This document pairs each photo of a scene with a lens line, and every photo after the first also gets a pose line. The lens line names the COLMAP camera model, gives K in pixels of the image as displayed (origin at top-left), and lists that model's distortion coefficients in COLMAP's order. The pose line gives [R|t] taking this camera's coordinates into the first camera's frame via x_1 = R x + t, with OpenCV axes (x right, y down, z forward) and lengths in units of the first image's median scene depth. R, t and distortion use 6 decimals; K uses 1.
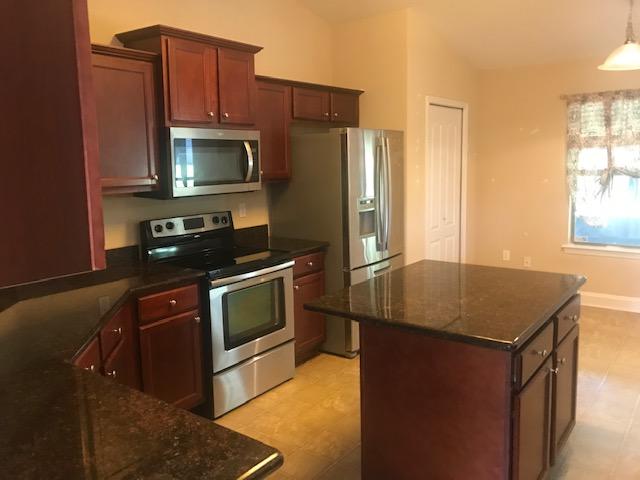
lens RADIAL K [[532.1, 0, 318.4], [0, 532.1, 236.4], [0, 0, 1]] dist [0.035239, -0.011476]
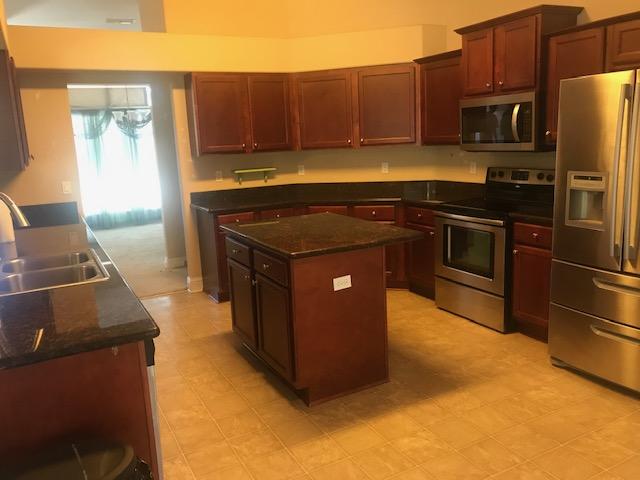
lens RADIAL K [[532.1, 0, 319.3], [0, 532.1, 240.7], [0, 0, 1]] dist [0.035239, -0.011476]
pose [[-0.409554, 0.206836, -0.888529, 1.025712], [-0.086550, 0.960757, 0.263543, -0.158753], [0.908171, 0.184837, -0.375581, 1.068204]]
